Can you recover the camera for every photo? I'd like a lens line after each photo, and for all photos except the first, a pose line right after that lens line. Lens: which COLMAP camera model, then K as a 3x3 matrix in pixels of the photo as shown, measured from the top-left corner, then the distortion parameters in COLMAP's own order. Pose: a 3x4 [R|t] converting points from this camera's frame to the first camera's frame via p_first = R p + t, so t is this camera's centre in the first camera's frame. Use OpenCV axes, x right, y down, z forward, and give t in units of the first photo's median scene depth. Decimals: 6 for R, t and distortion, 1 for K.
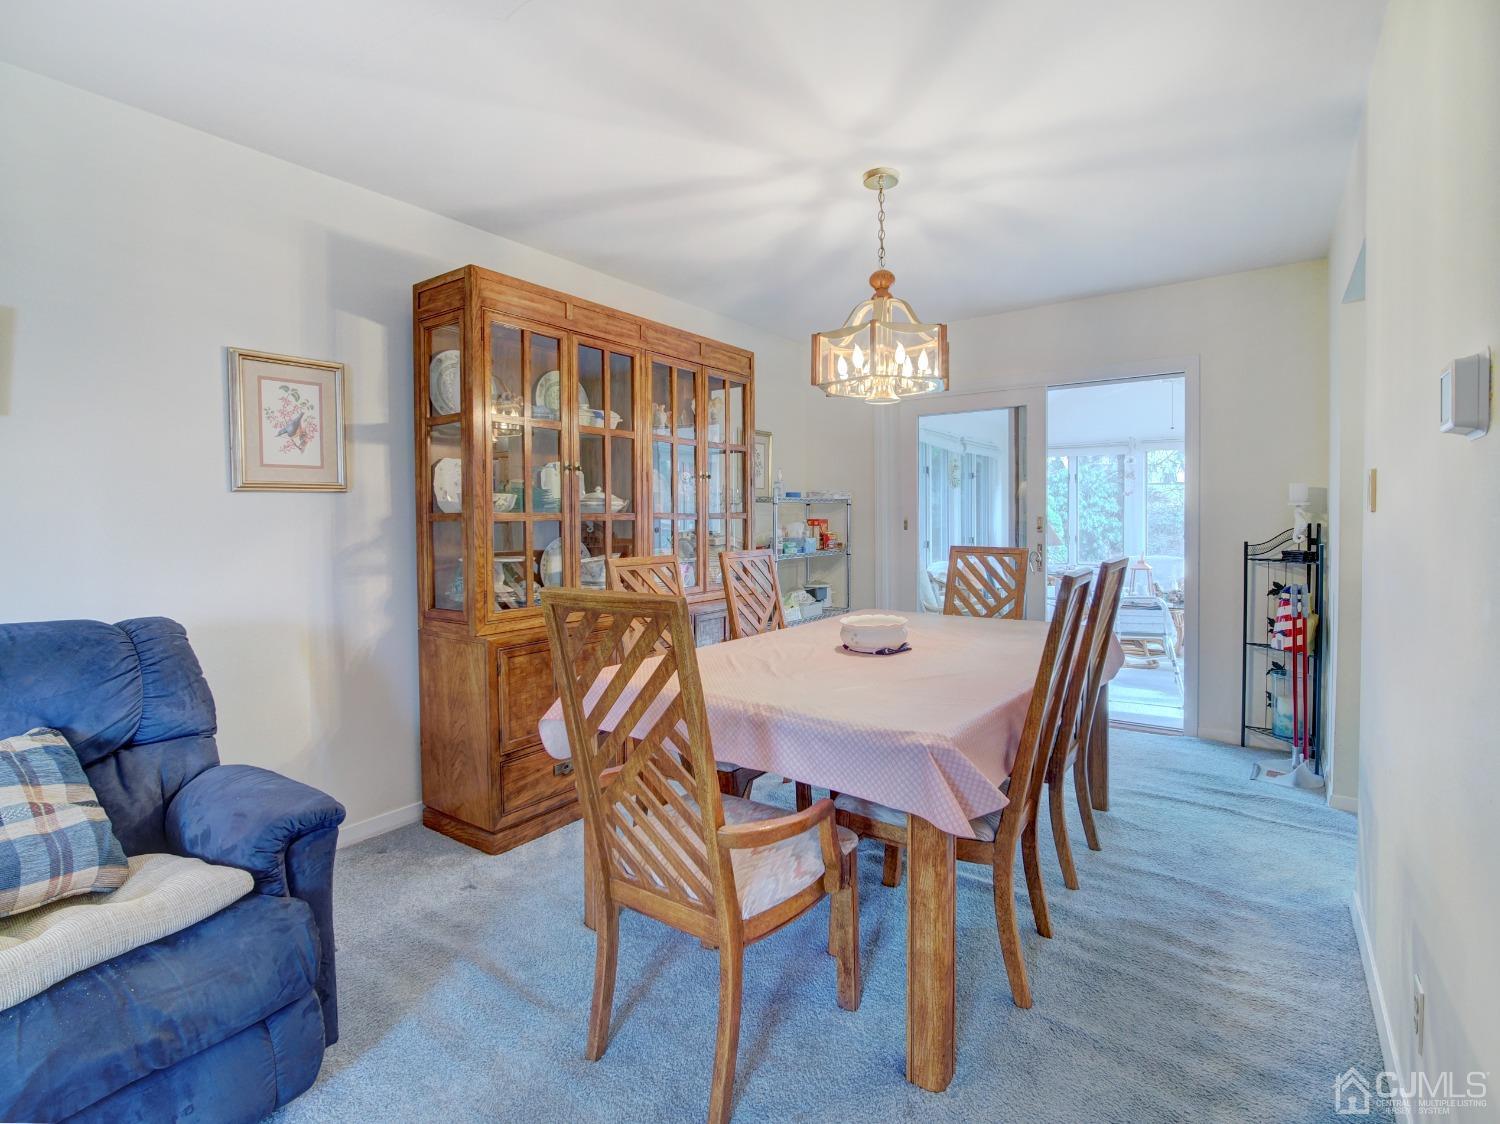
lens RADIAL K [[729.4, 0, 758.3], [0, 729.4, 557.0], [0, 0, 1]] dist [0.000302, -0.005067]
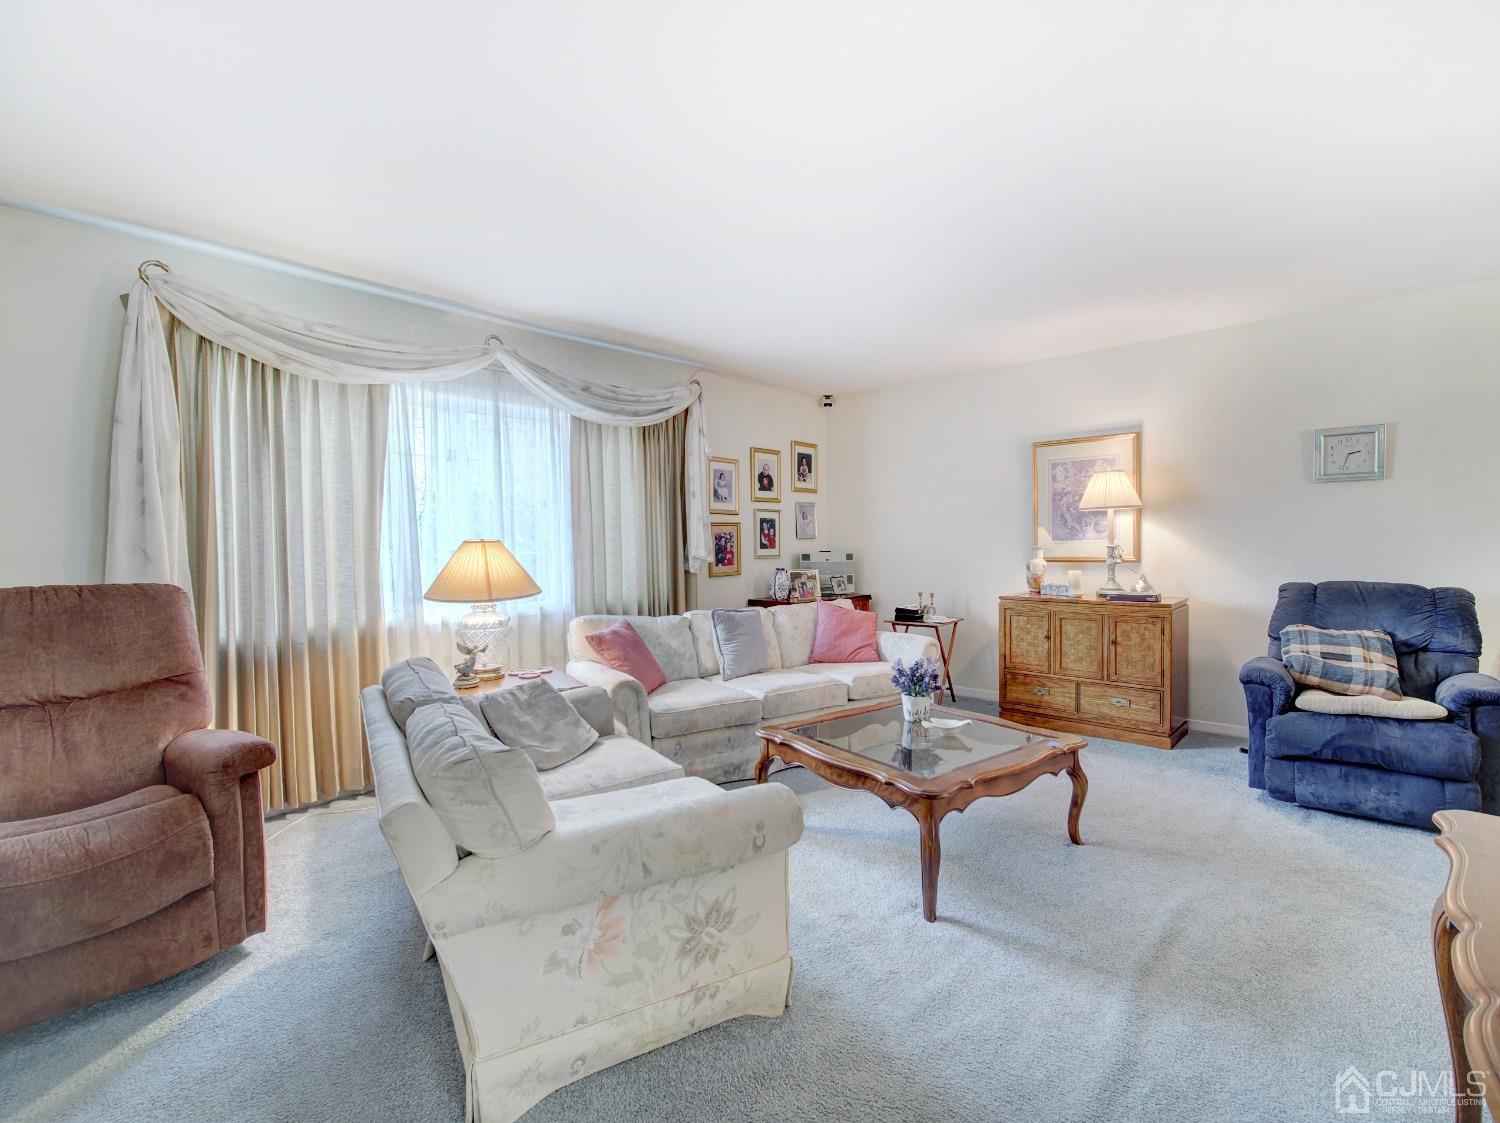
lens RADIAL K [[729.4, 0, 758.3], [0, 729.4, 556.5], [0, 0, 1]] dist [0.000302, -0.005067]
pose [[-0.078696, 0.018991, -0.996718, 1.347877], [-0.034959, 0.999151, 0.021798, 0.037855], [0.996285, 0.036560, -0.077965, -0.696088]]
